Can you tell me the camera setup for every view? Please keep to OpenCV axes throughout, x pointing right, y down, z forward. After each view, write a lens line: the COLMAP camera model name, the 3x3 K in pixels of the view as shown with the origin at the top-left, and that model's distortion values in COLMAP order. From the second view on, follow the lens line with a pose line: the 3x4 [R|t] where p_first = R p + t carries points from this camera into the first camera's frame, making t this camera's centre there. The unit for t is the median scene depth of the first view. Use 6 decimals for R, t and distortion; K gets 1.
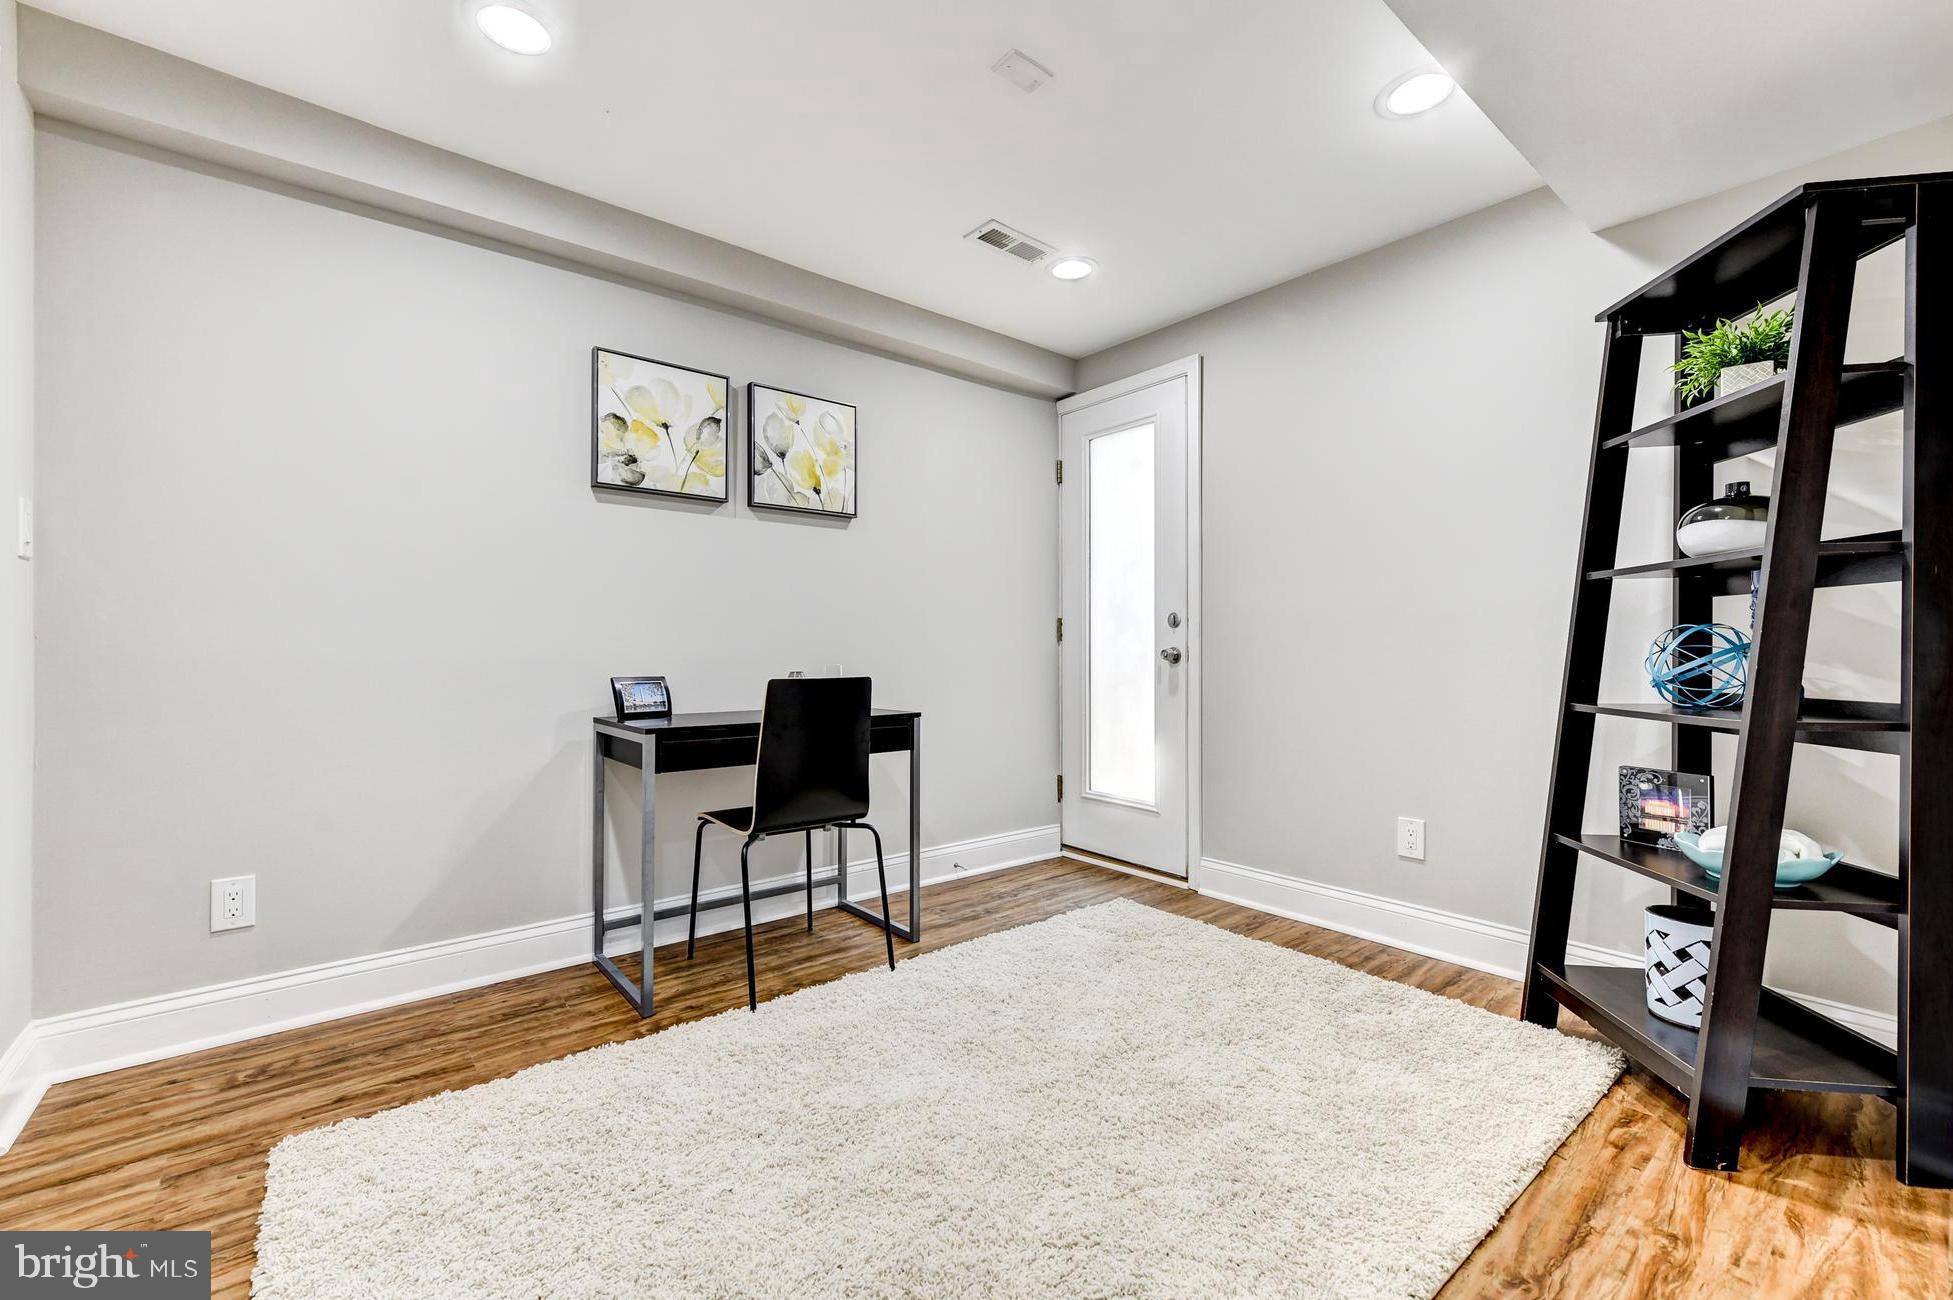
lens RADIAL K [[794.3, 0, 972.8], [0, 794.3, 653.0], [0, 0, 1]] dist [0.001564, -0.000065]
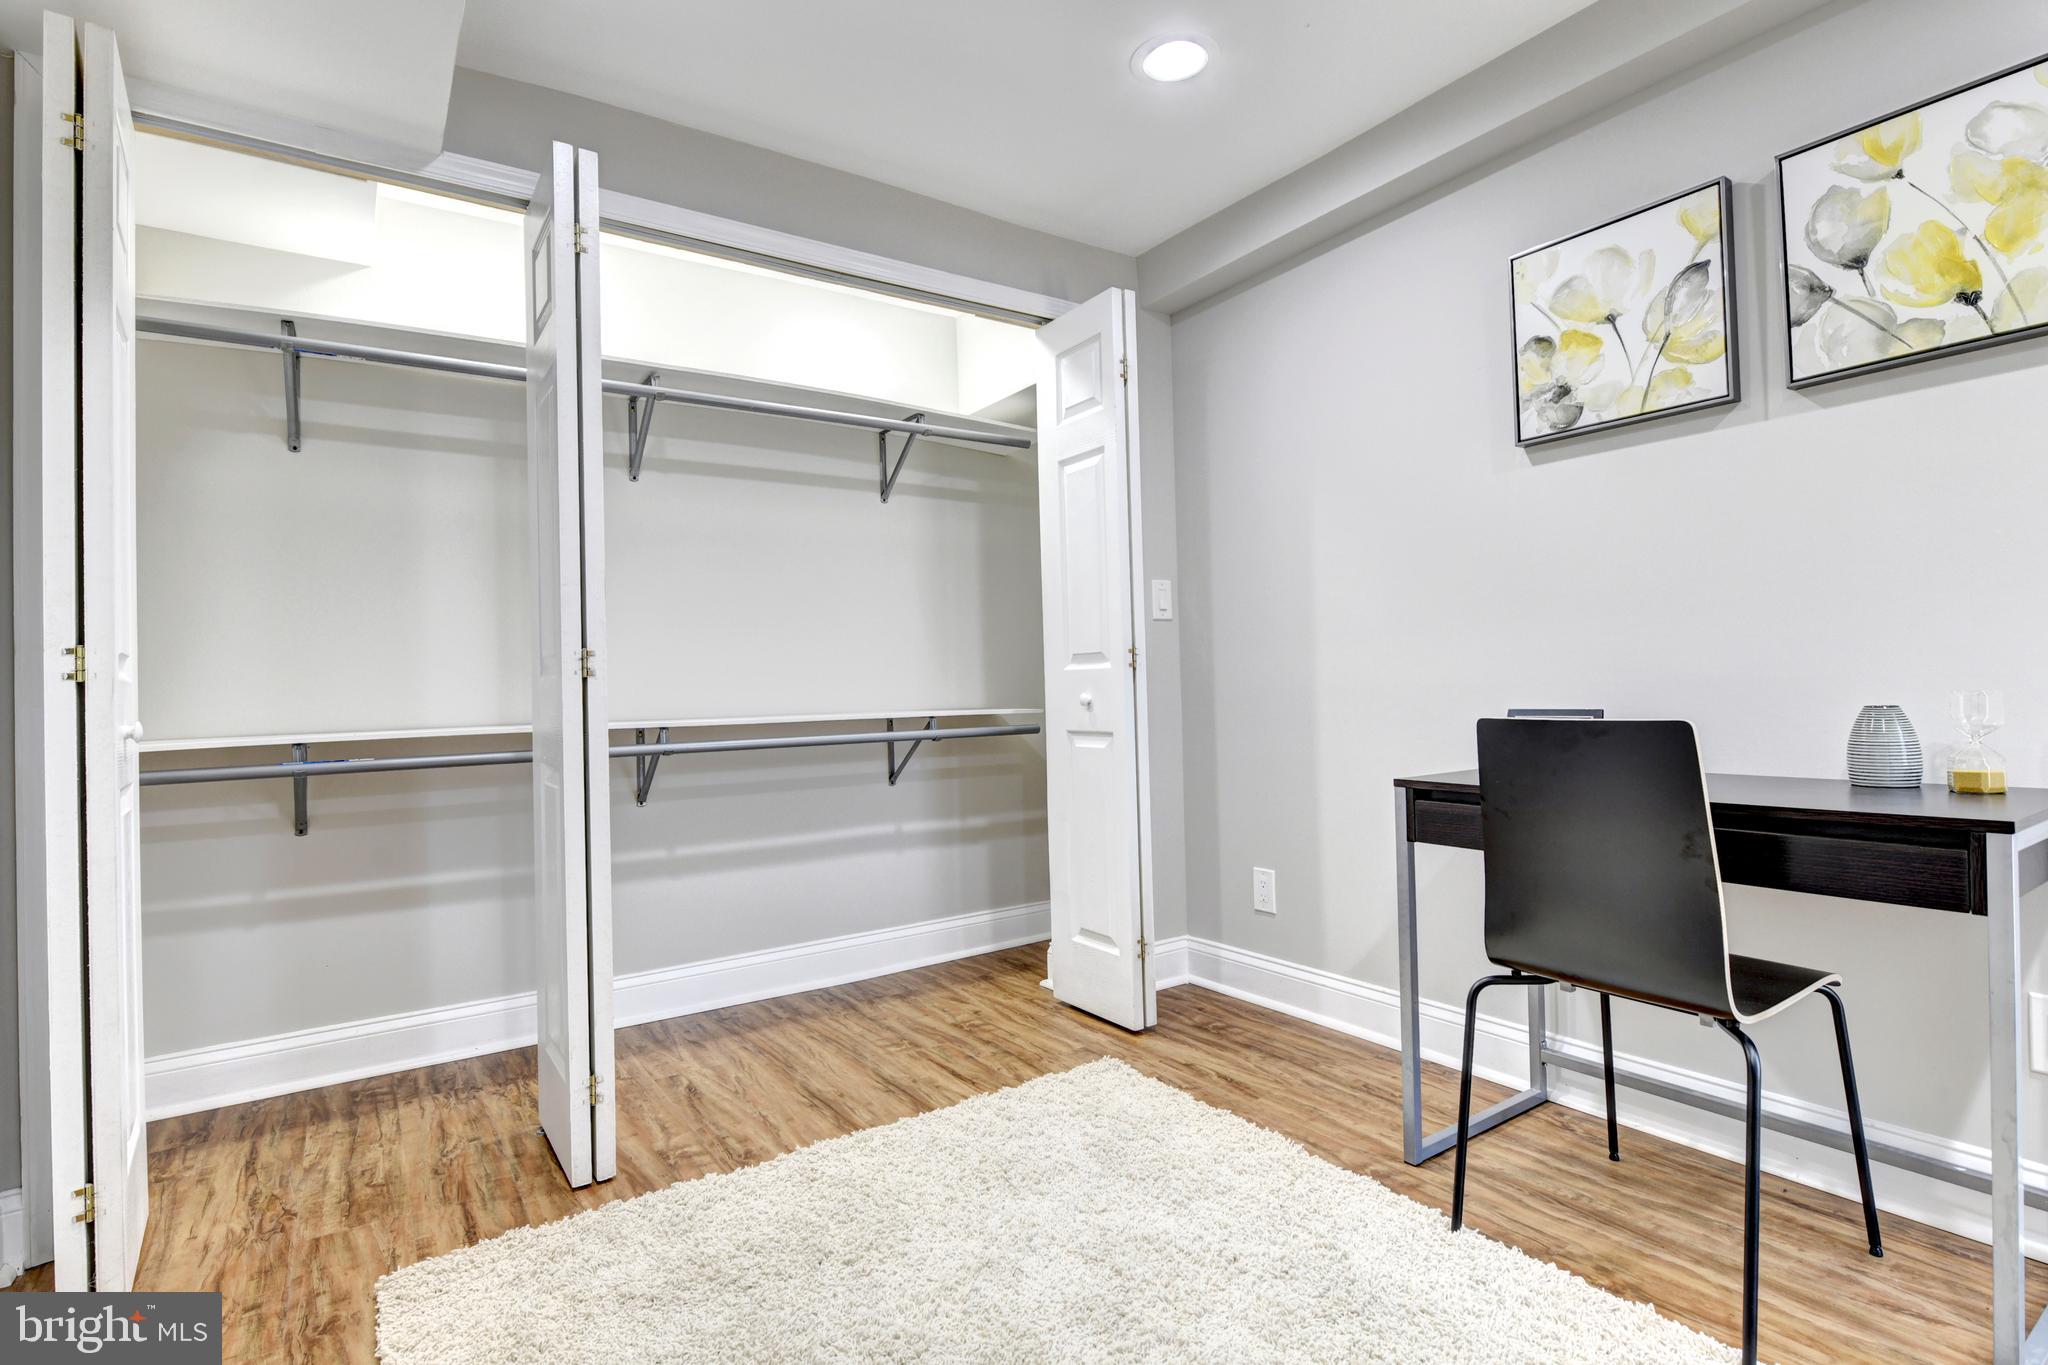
lens RADIAL K [[996.6, 0, 1021.8], [0, 996.6, 679.2], [0, 0, 1]] dist [-0.002853, -0.000413]
pose [[-0.083719, -0.005564, -0.996474, 0.462384], [0.024257, 0.999677, -0.007619, -0.000195], [0.996194, -0.024809, -0.083557, 0.599448]]
